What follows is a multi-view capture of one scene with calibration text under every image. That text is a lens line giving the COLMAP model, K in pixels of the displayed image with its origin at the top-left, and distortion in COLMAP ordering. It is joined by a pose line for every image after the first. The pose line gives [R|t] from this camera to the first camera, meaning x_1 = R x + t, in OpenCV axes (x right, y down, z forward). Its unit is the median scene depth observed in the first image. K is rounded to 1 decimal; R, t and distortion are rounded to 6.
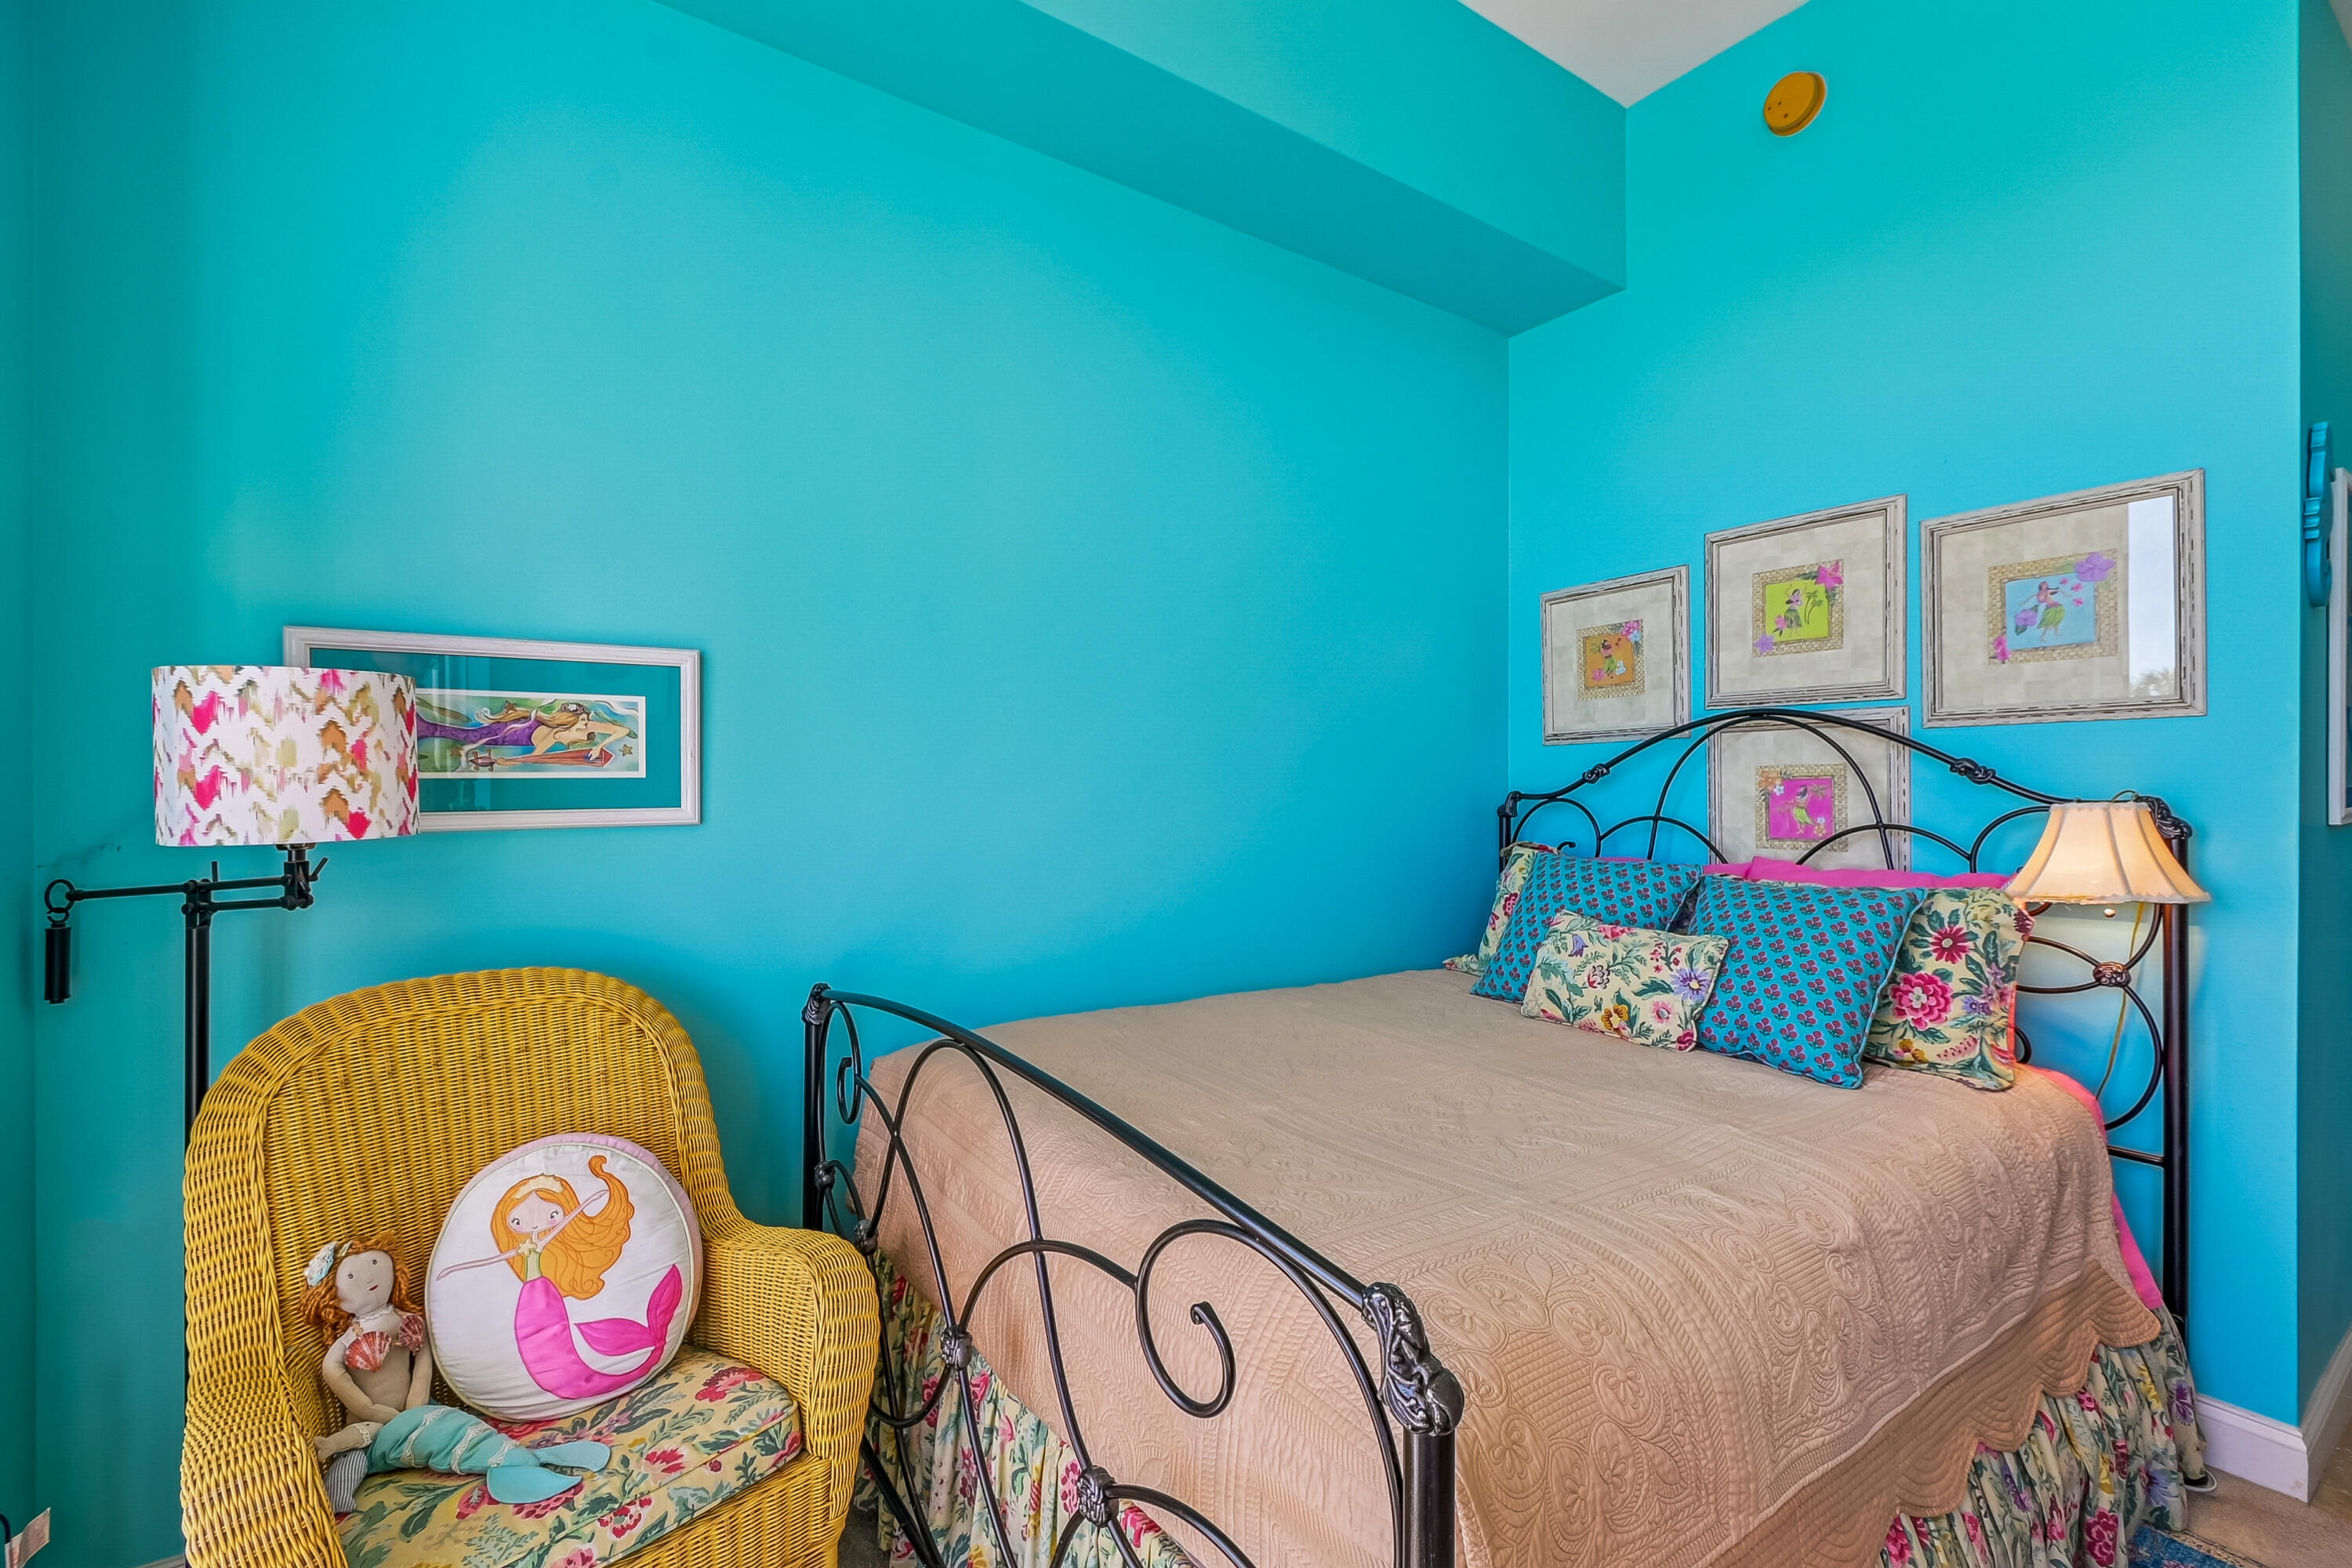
lens RADIAL K [[1042.9, 0, 1194.0], [0, 1042.9, 786.1], [0, 0, 1]] dist [0.000905, -0.001123]
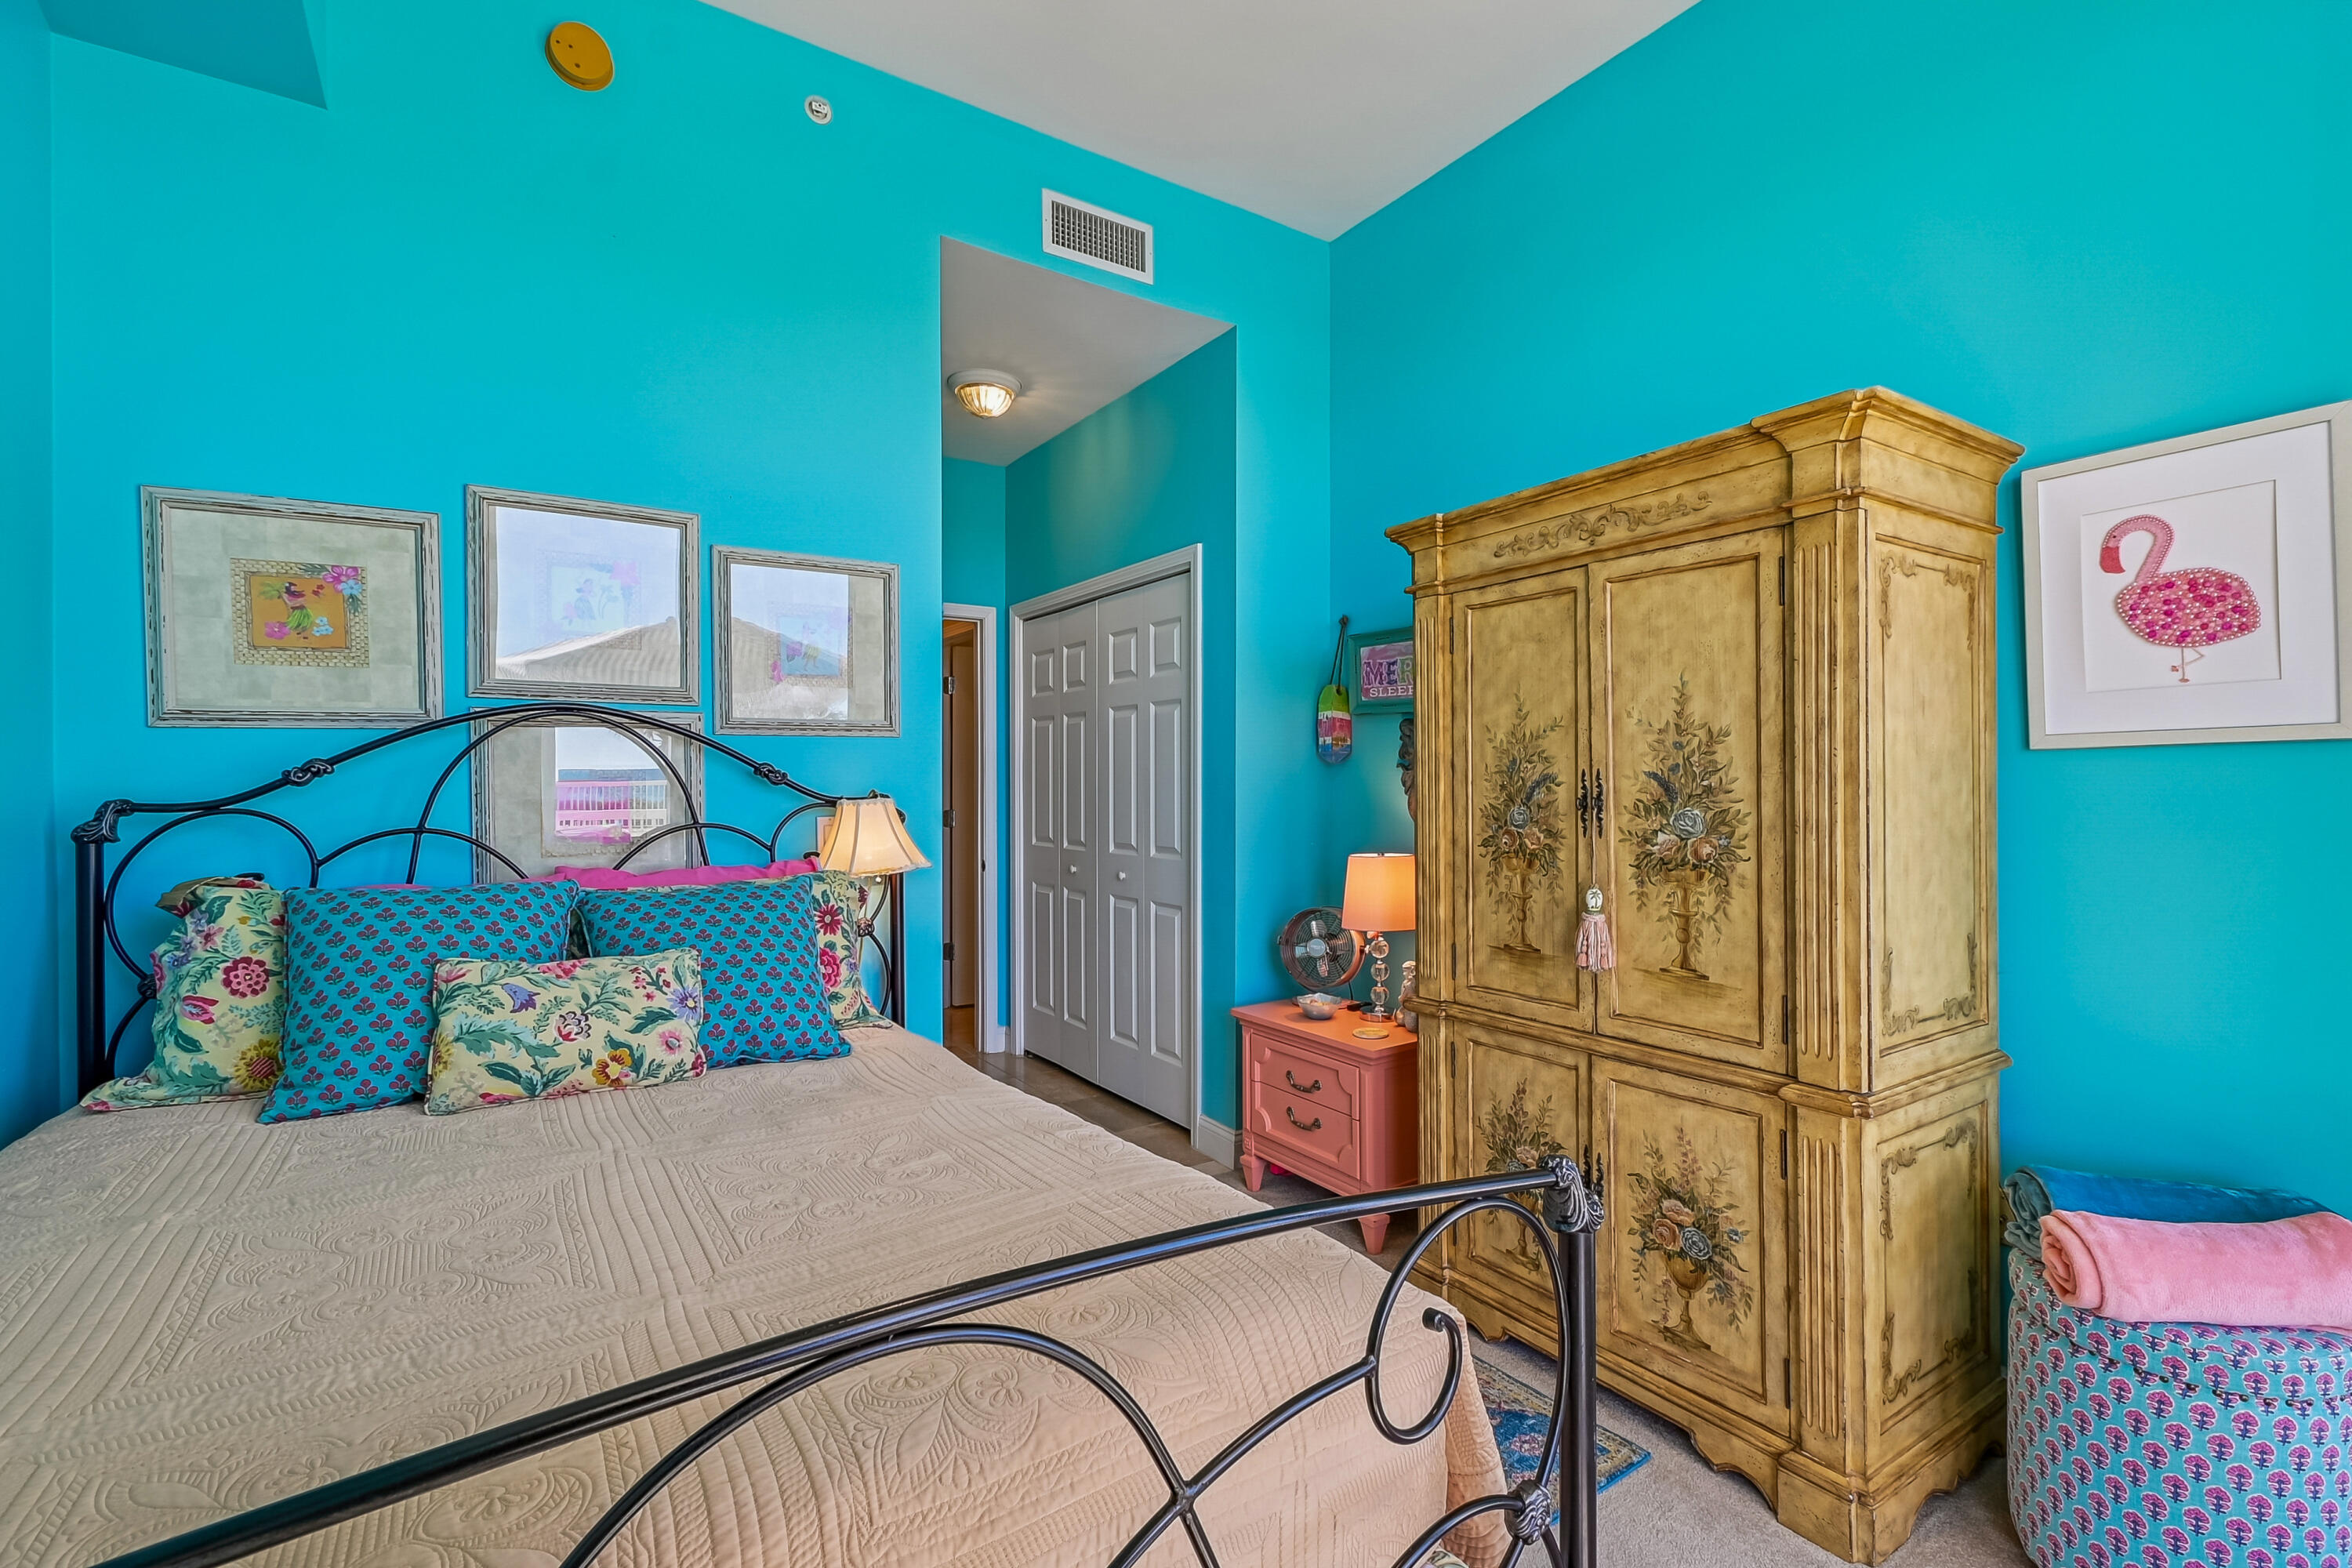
lens RADIAL K [[1042.9, 0, 1194.0], [0, 1042.9, 786.1], [0, 0, 1]] dist [0.000905, -0.001123]
pose [[0.001549, -0.003589, 0.999992, -0.416411], [0.004406, 0.999984, 0.003582, -0.003095], [-0.999989, 0.004400, 0.001565, 0.518913]]
